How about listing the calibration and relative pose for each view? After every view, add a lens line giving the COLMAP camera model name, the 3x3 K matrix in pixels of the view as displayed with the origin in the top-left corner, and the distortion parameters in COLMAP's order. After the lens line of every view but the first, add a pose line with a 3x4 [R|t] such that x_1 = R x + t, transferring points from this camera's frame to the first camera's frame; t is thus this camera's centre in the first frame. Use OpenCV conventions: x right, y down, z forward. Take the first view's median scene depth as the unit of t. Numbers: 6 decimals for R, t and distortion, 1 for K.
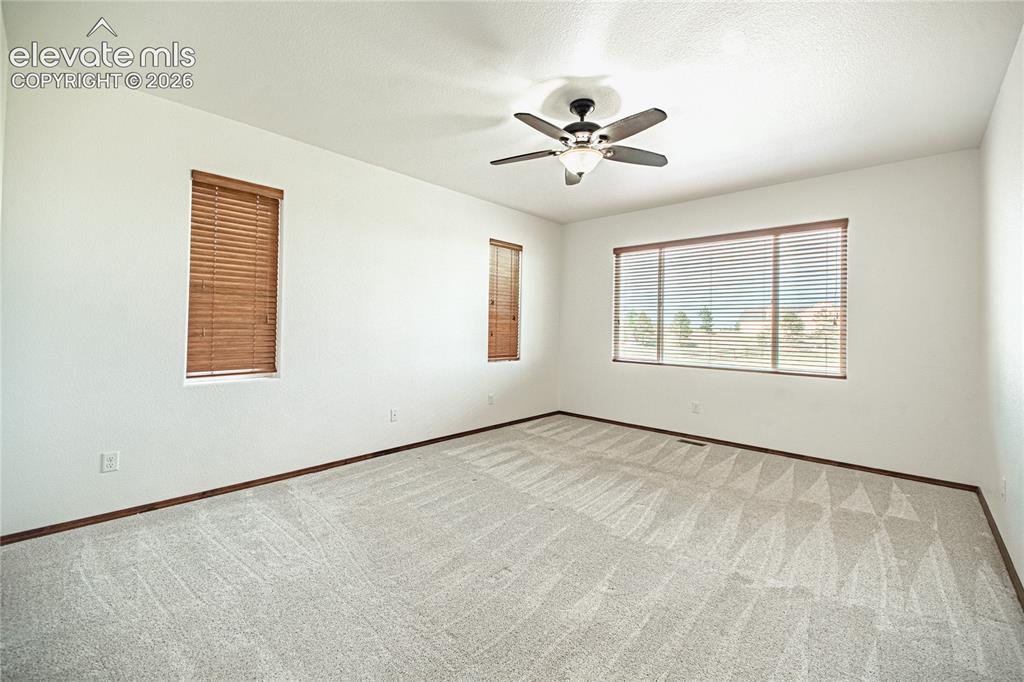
lens RADIAL K [[424.6, 0, 510.8], [0, 424.6, 329.9], [0, 0, 1]] dist [0.011931, -0.007238]
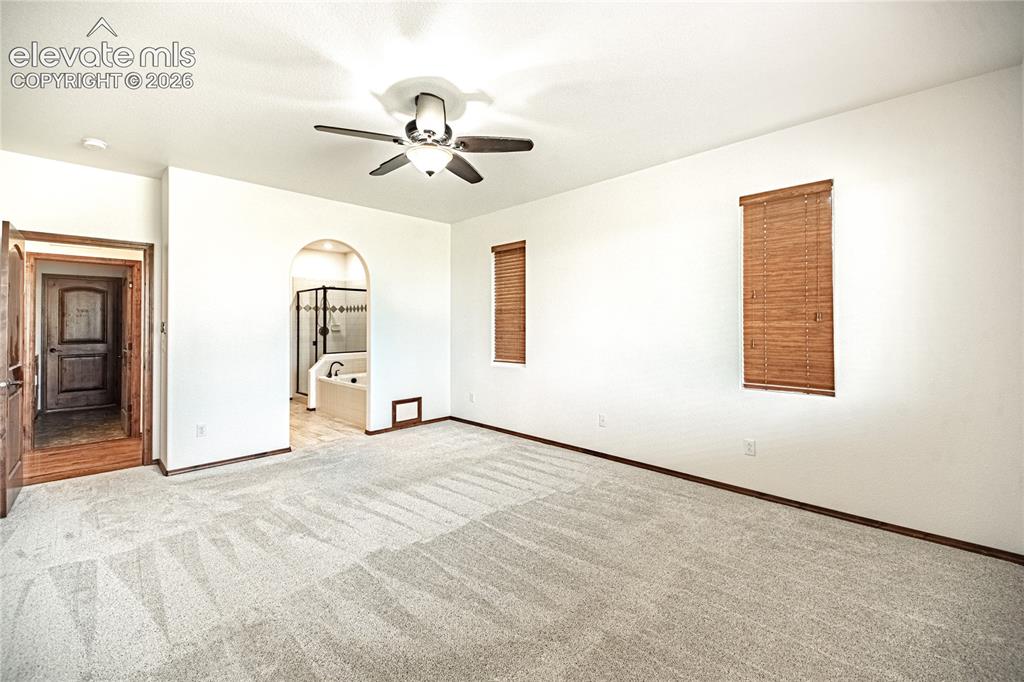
lens RADIAL K [[424.6, 0, 501.4], [0, 424.6, 323.0], [0, 0, 1]] dist [0.011931, -0.007238]
pose [[-0.031603, -0.031482, -0.999005, 0.915772], [-0.013662, 0.999424, -0.031063, 0.003537], [0.999407, 0.012666, -0.032015, 0.967926]]
